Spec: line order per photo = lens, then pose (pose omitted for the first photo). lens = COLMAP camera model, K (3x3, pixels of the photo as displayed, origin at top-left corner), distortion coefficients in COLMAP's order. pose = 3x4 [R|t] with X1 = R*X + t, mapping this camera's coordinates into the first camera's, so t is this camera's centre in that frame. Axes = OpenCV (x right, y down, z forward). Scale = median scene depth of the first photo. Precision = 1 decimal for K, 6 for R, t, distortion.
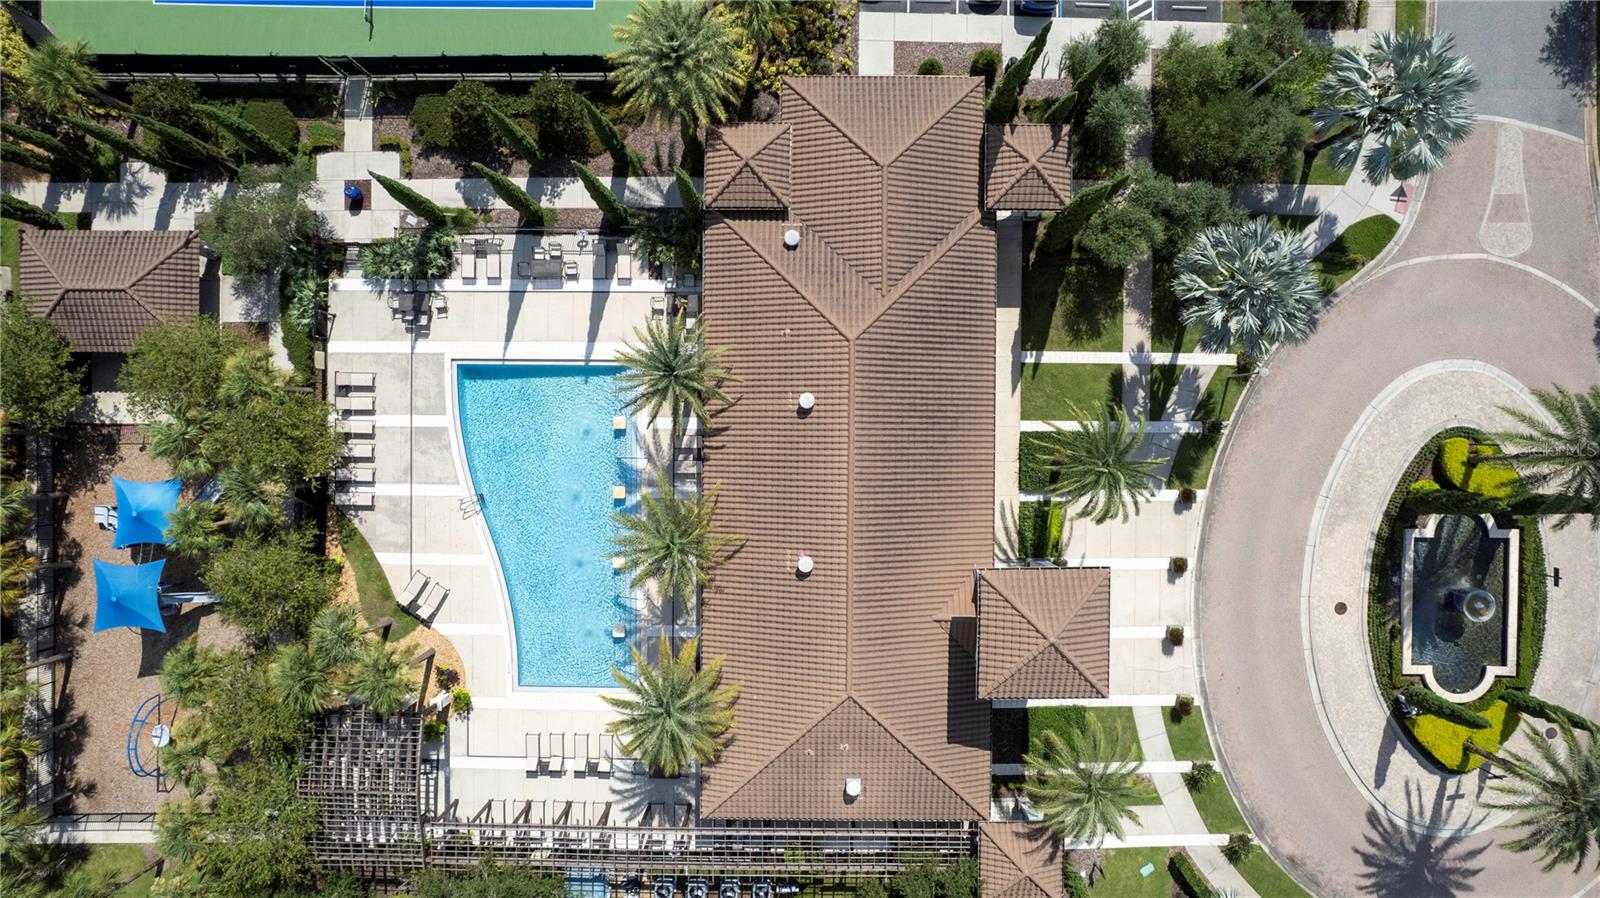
lens RADIAL K [[1028.0, 0, 800.0], [0, 1028.0, 449.0], [0, 0, 1]] dist [-0.084614, 0.076181]
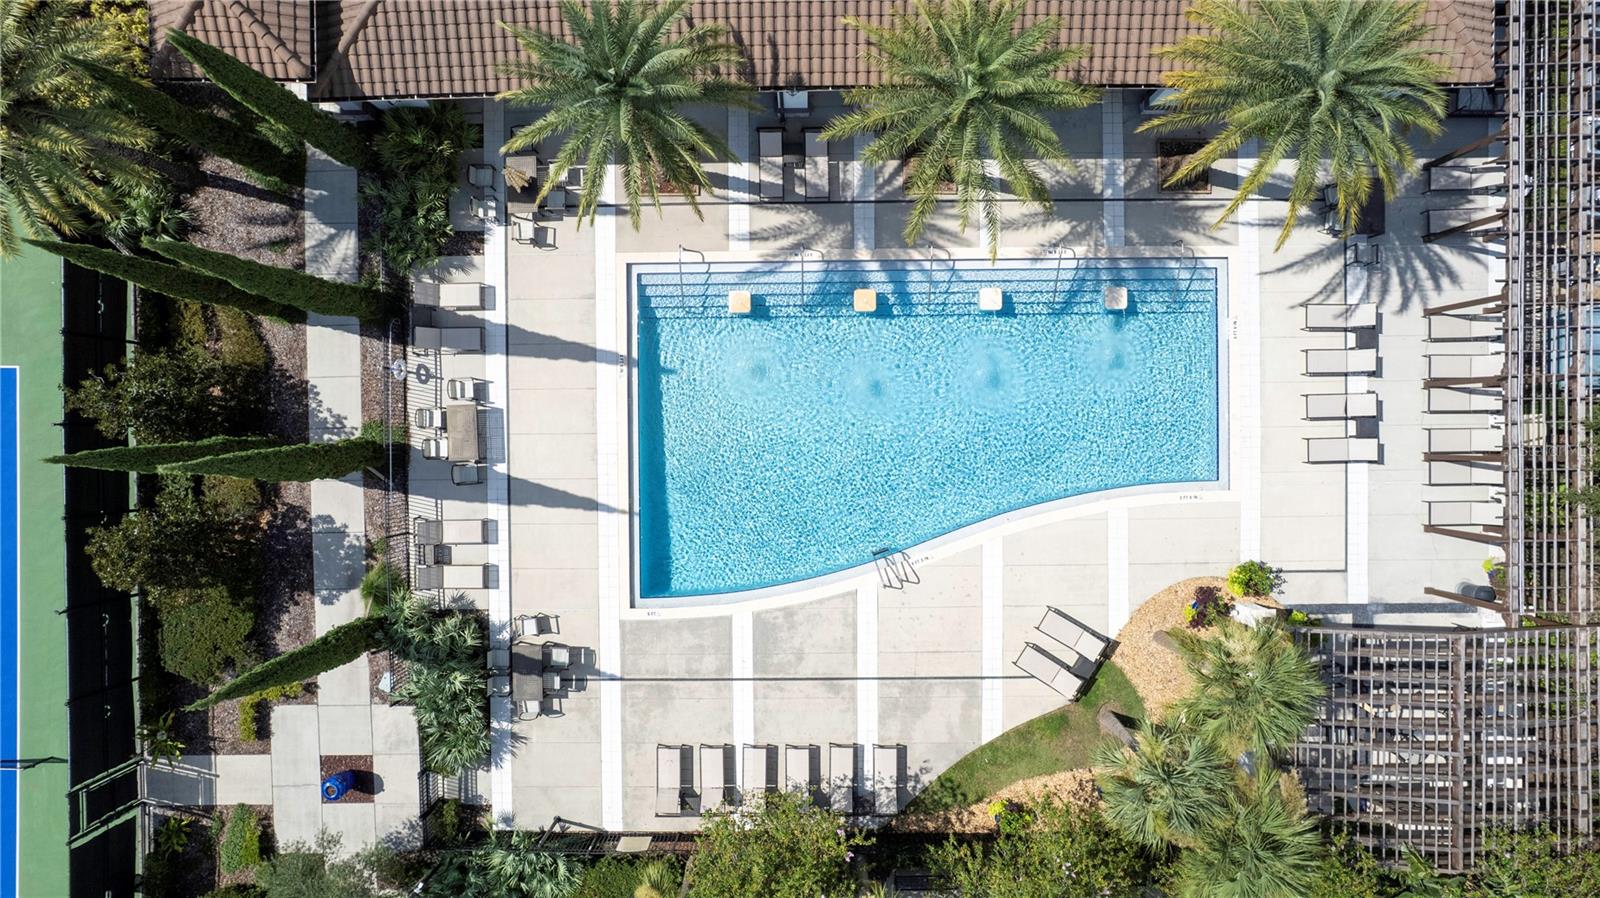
lens RADIAL K [[1028.0, 0, 800.0], [0, 1028.0, 449.0], [0, 0, 1]] dist [-0.084614, 0.076181]
pose [[-0.017156, -0.999792, -0.011058, -0.251258], [0.999534, -0.016870, -0.025447, 0.019601], [0.025255, -0.011489, 0.999615, 0.445633]]
